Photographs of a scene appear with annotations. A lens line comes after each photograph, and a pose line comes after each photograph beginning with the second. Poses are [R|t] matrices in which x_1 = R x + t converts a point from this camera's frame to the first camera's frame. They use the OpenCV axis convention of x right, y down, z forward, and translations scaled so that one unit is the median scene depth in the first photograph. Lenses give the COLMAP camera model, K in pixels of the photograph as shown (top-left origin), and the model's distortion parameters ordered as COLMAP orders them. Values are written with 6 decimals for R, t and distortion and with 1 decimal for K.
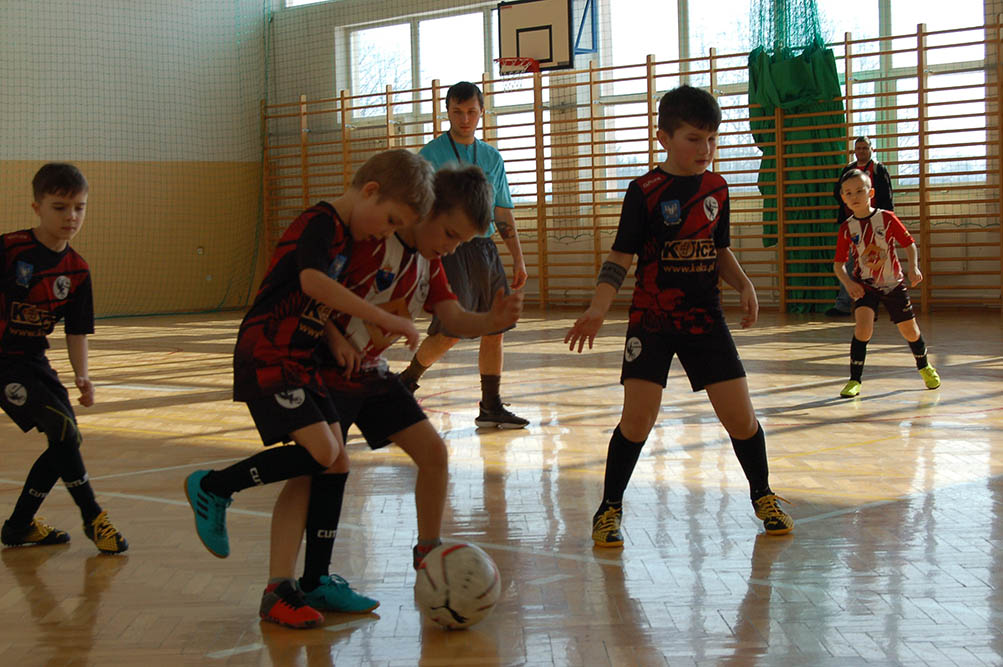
lens RADIAL K [[1857.3, 0, 501.4], [0, 1857.3, 322.8], [0, 0, 1]] dist [-0.037659, 0.000000]
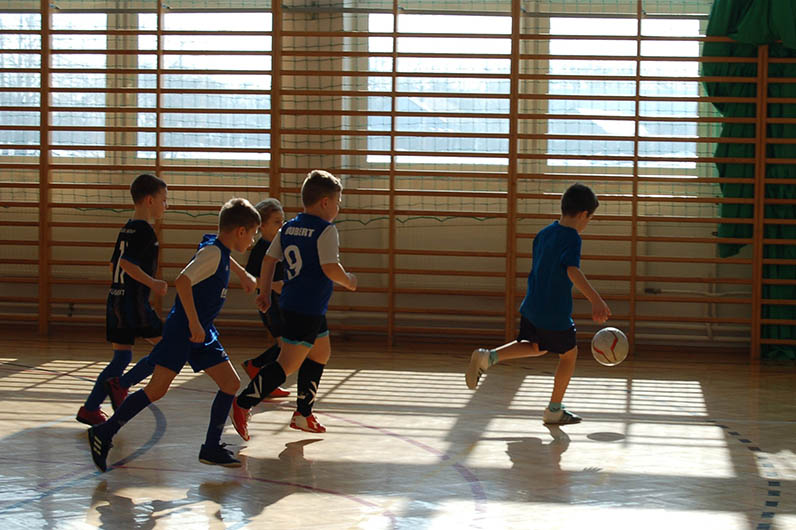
lens RADIAL K [[2313.2, 0, 398.7], [0, 2313.2, 265.4], [0, 0, 1]] dist [-0.148120, 0.000000]
pose [[0.816717, 0.036983, 0.575852, -0.400407], [-0.019968, 0.999158, -0.035850, -0.006673], [-0.576693, 0.017781, 0.816767, 0.392945]]
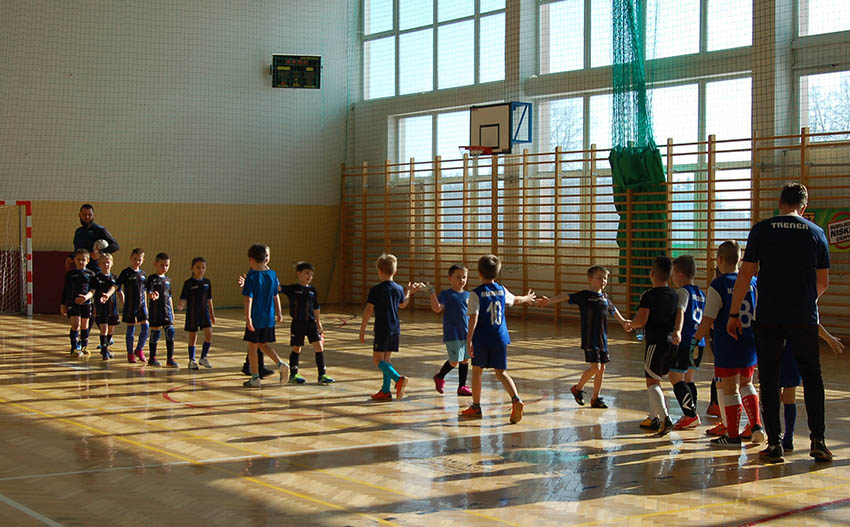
lens RADIAL K [[1918.1, 0, 424.7], [0, 1918.1, 265.3], [0, 0, 1]] dist [-0.042538, 0.000000]
pose [[0.949036, 0.059228, -0.309554, 0.443324], [-0.073669, 0.996663, -0.035161, 0.008314], [0.306438, 0.056173, 0.950232, -0.443781]]
